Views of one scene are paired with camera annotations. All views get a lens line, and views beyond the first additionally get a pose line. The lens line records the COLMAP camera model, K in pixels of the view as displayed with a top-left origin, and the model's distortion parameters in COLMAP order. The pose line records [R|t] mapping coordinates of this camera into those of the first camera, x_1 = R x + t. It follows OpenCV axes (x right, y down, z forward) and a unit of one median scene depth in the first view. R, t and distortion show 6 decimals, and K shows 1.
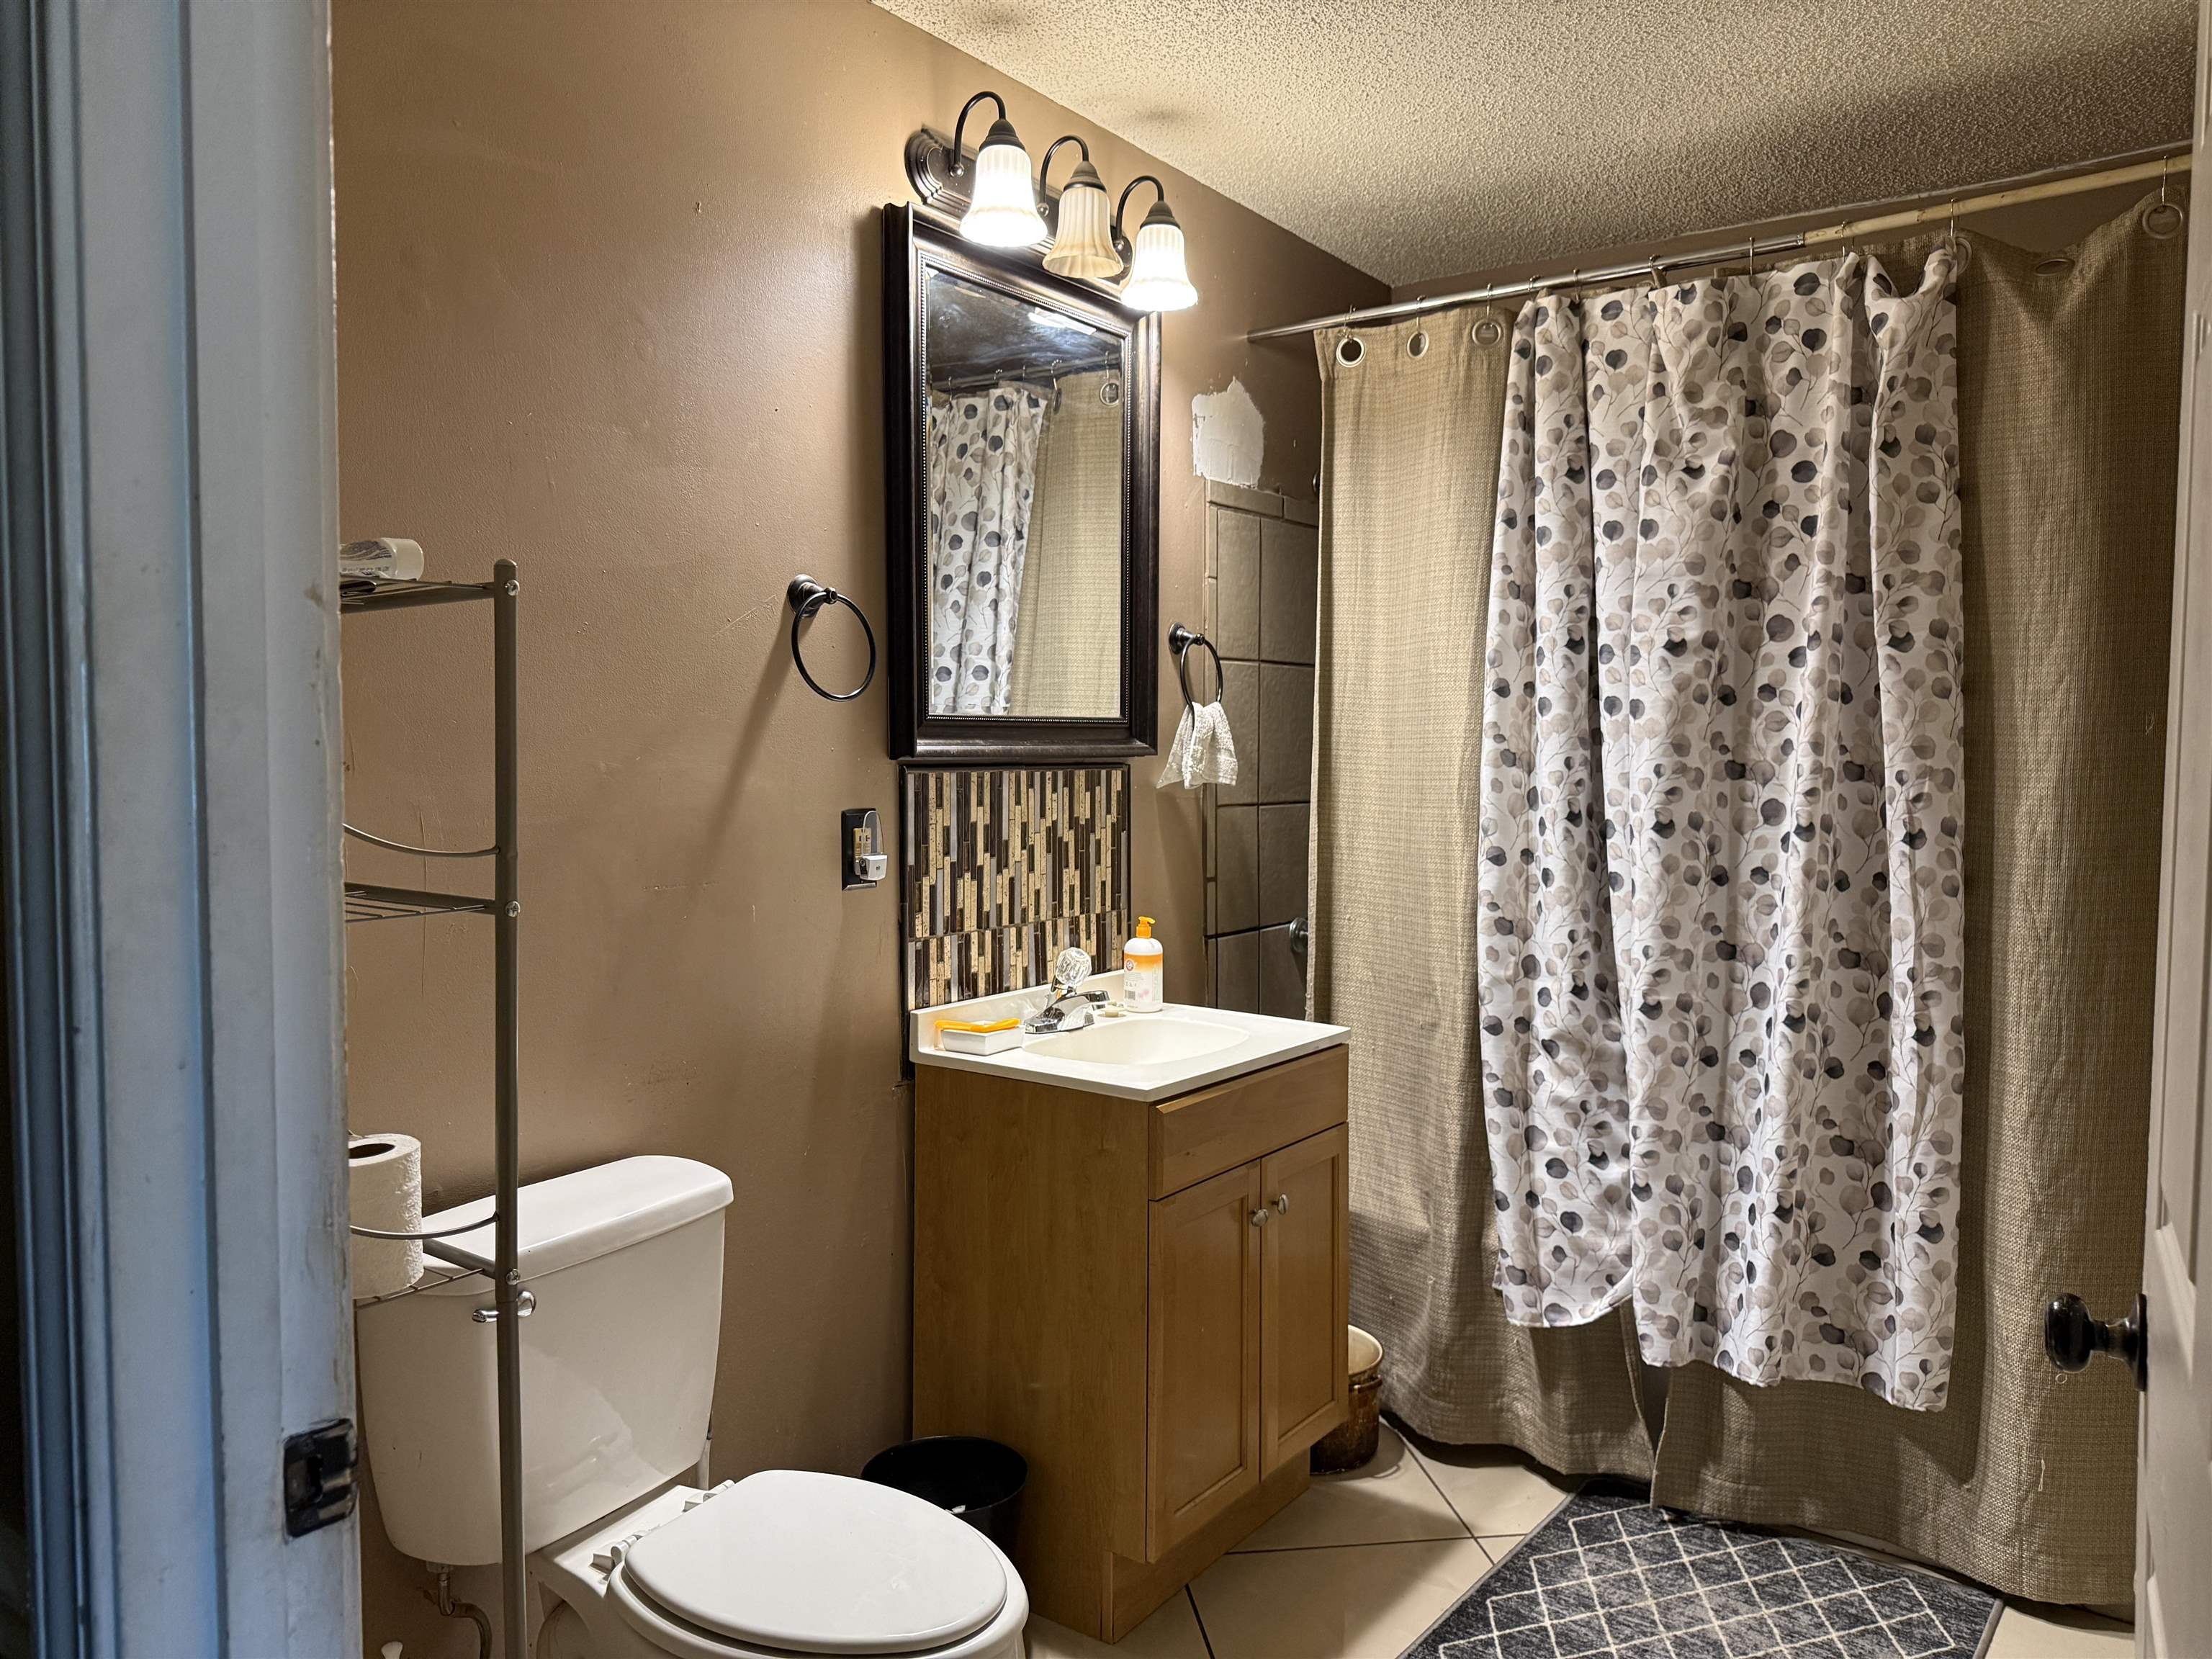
lens RADIAL K [[1561.6, 0, 1104.2], [0, 1561.6, 856.3], [0, 0, 1]] dist [0.086749, -0.170761]
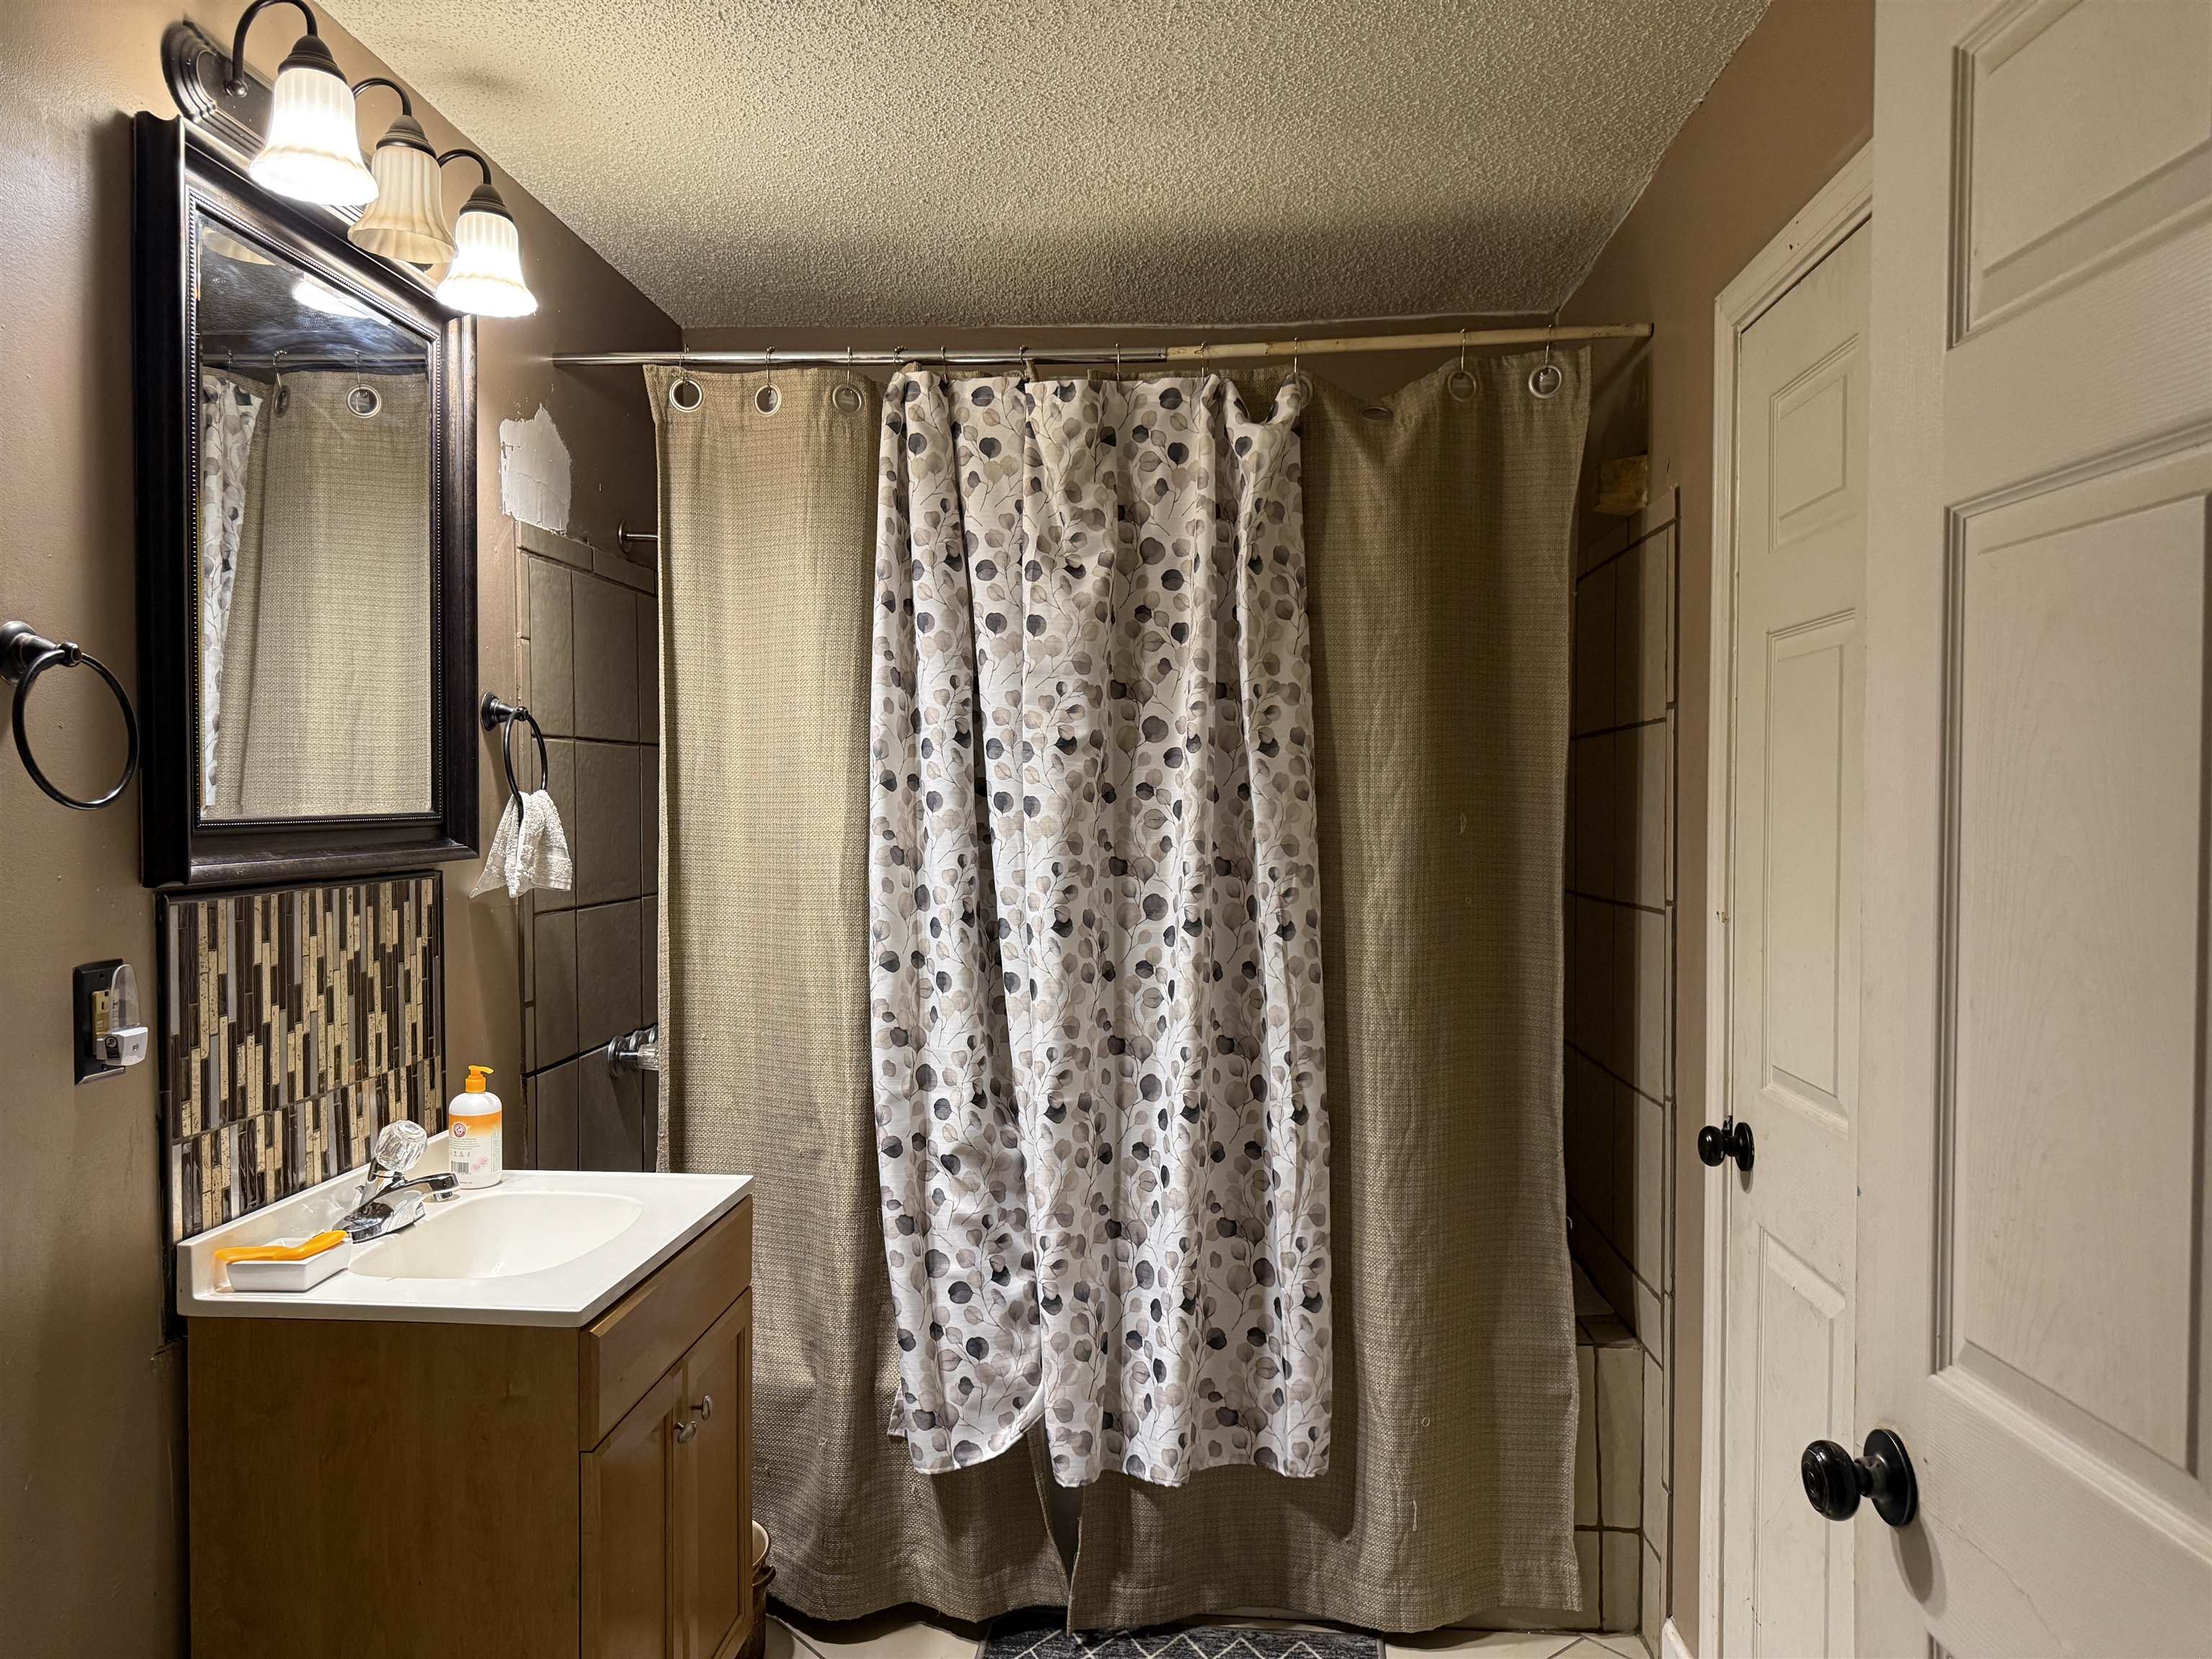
lens RADIAL K [[1526.6, 0, 1043.3], [0, 1526.6, 830.5], [0, 0, 1]] dist [0.167307, -0.359229]
pose [[0.838326, -0.016920, 0.544906, -0.173121], [0.036528, 0.999015, -0.025178, -0.053513], [-0.543944, 0.041012, 0.838119, 0.194746]]
